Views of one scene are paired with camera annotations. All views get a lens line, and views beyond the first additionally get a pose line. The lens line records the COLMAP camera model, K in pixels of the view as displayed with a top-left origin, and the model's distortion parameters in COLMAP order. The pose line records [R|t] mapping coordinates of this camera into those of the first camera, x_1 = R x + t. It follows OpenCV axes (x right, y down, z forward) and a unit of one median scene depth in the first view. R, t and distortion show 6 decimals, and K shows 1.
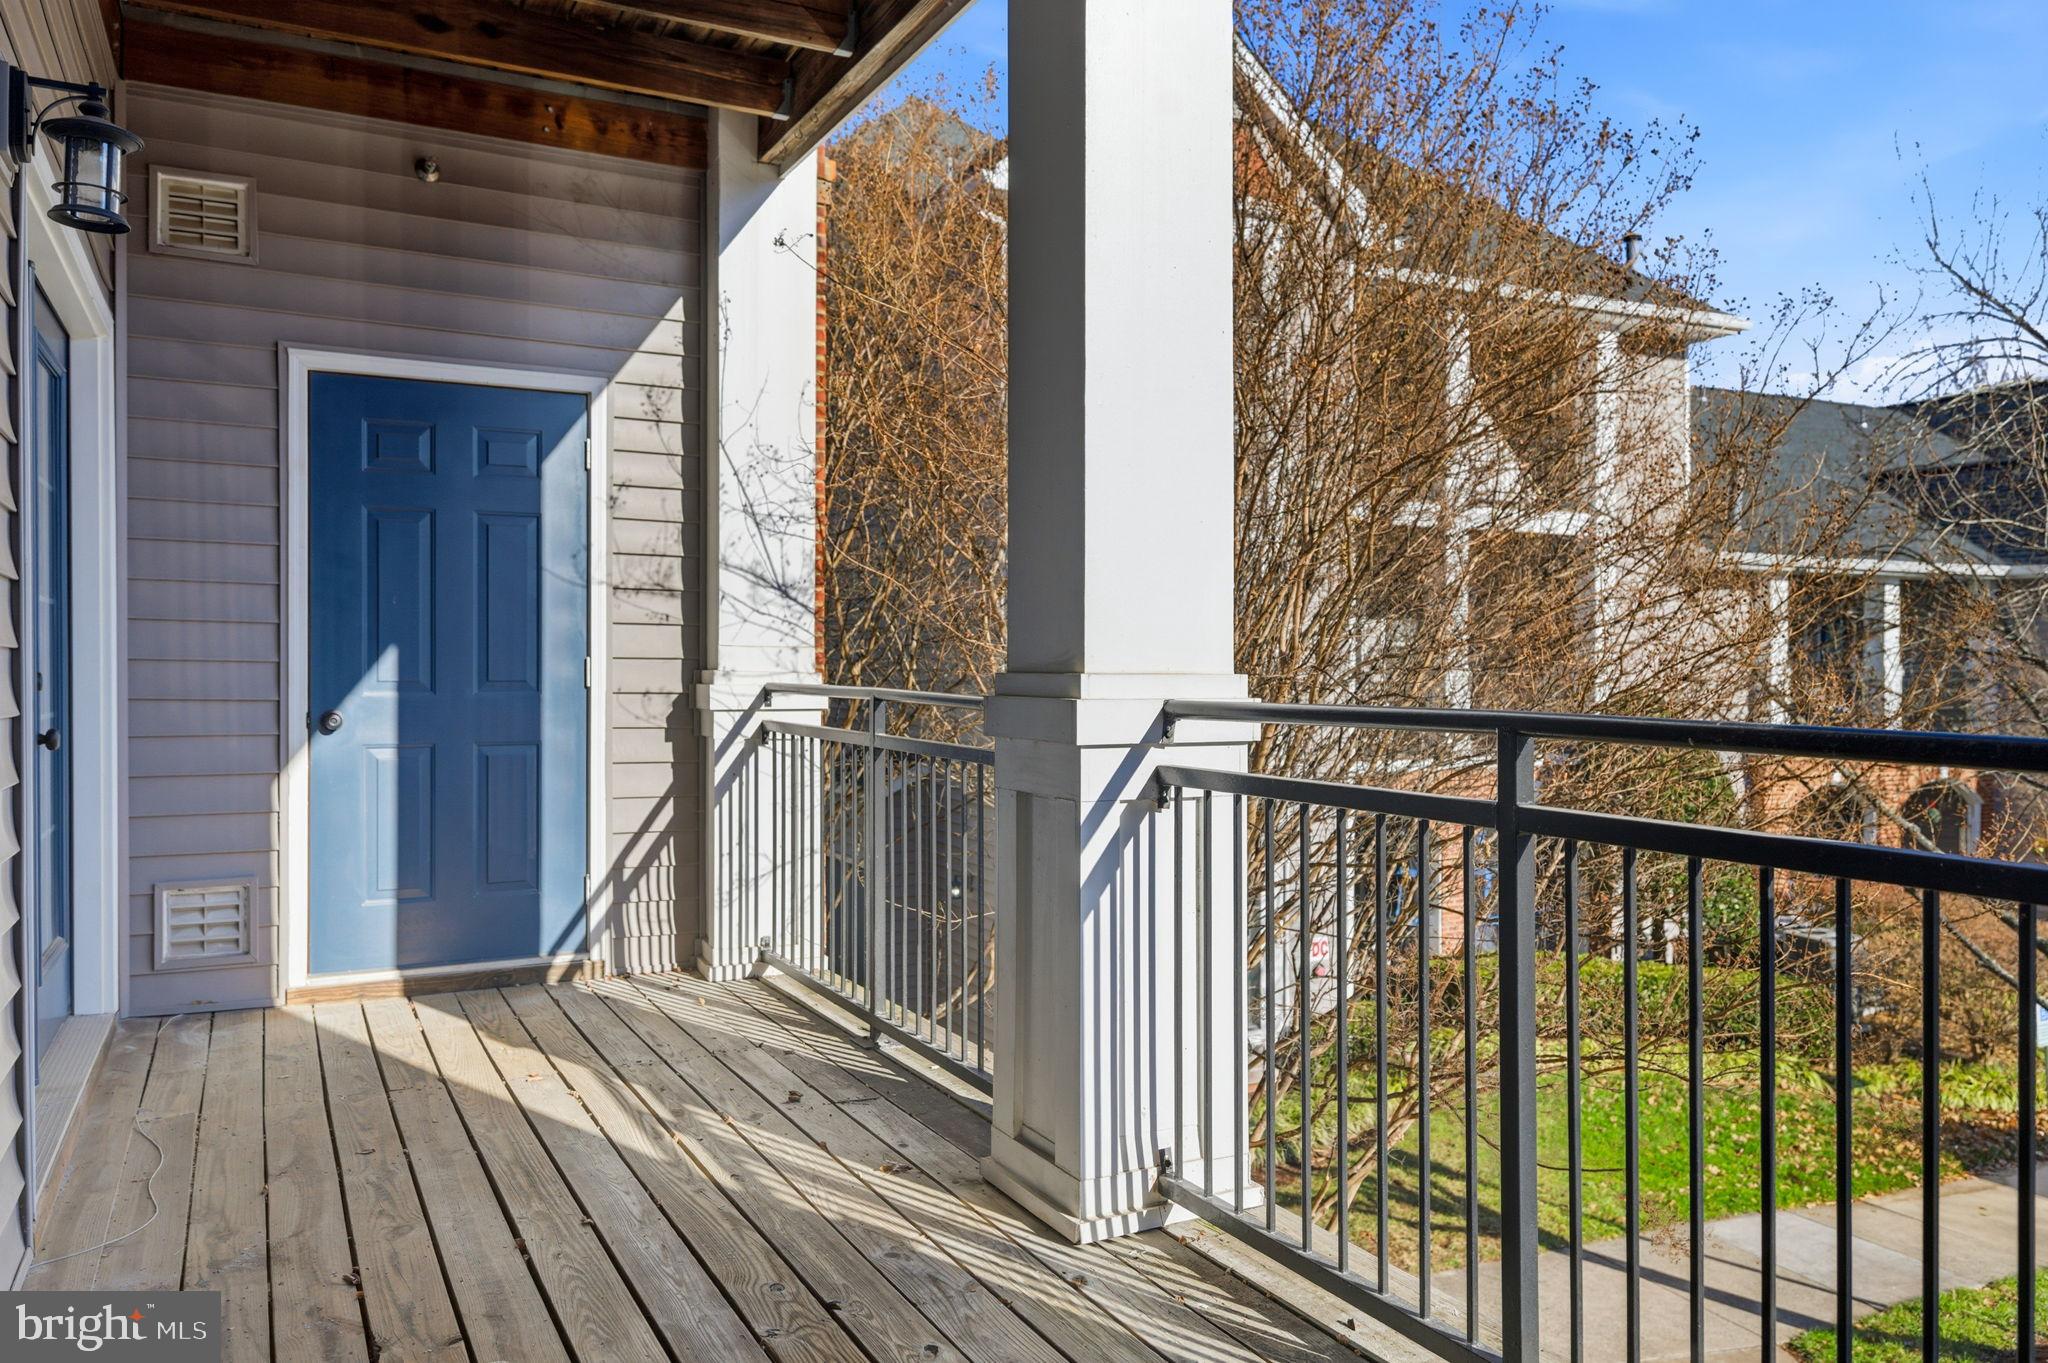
lens RADIAL K [[1391.1, 0, 1021.3], [0, 1391.1, 678.2], [0, 0, 1]] dist [0.004439, 0.004728]
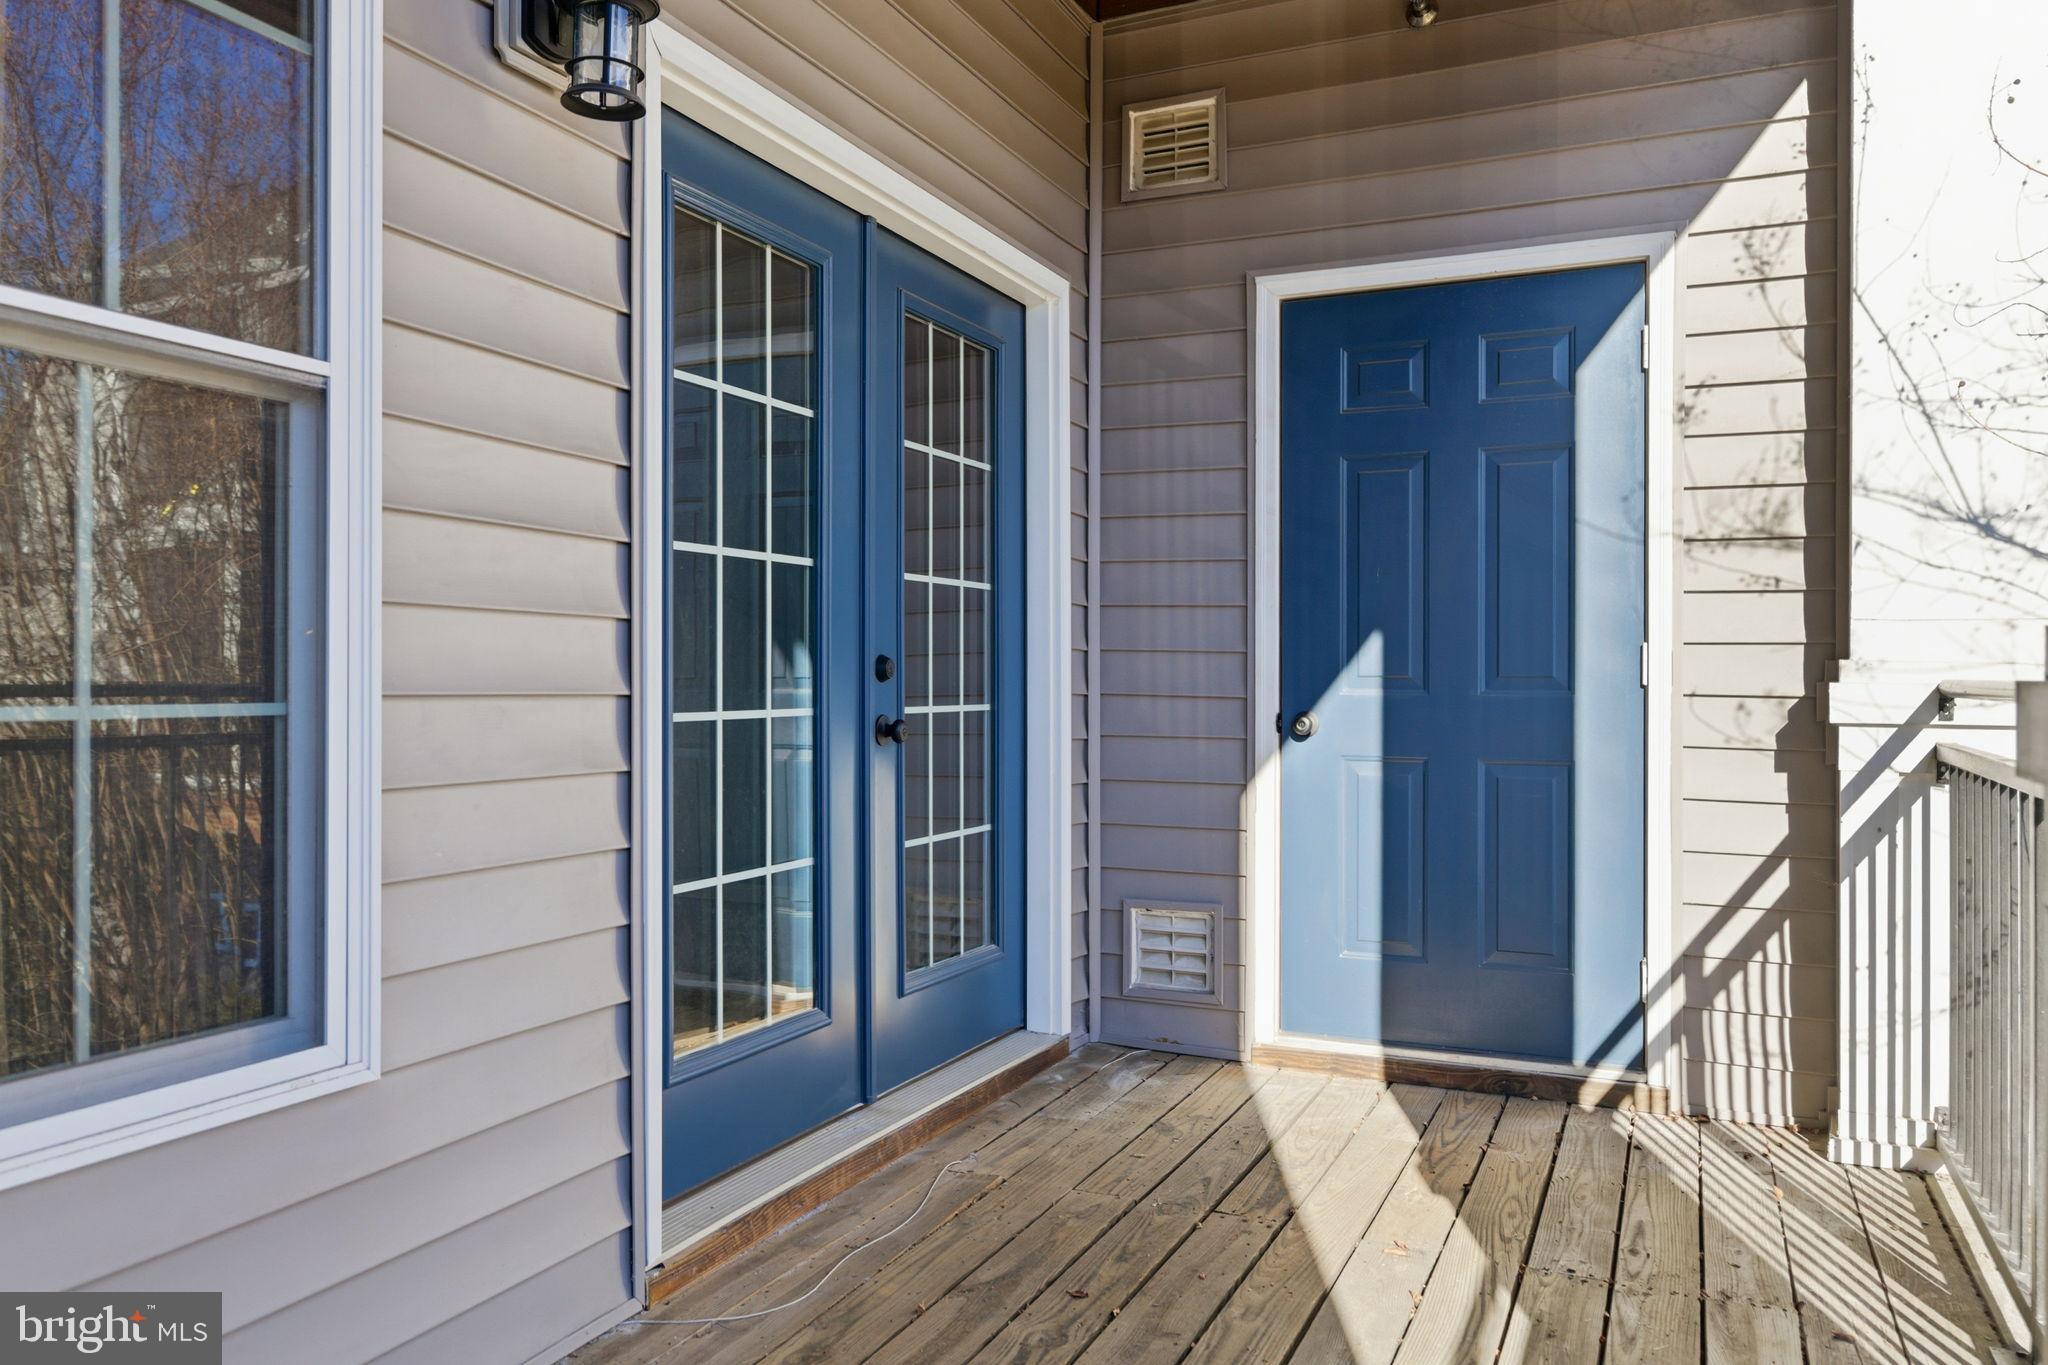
lens RADIAL K [[1507.8, 0, 1020.2], [0, 1507.8, 675.7], [0, 0, 1]] dist [0.003692, -0.000050]
pose [[0.594165, 0.000202, -0.804343, 0.105000], [-0.006023, 0.999973, -0.004198, 0.006105], [0.804320, 0.007339, 0.594150, 0.308790]]
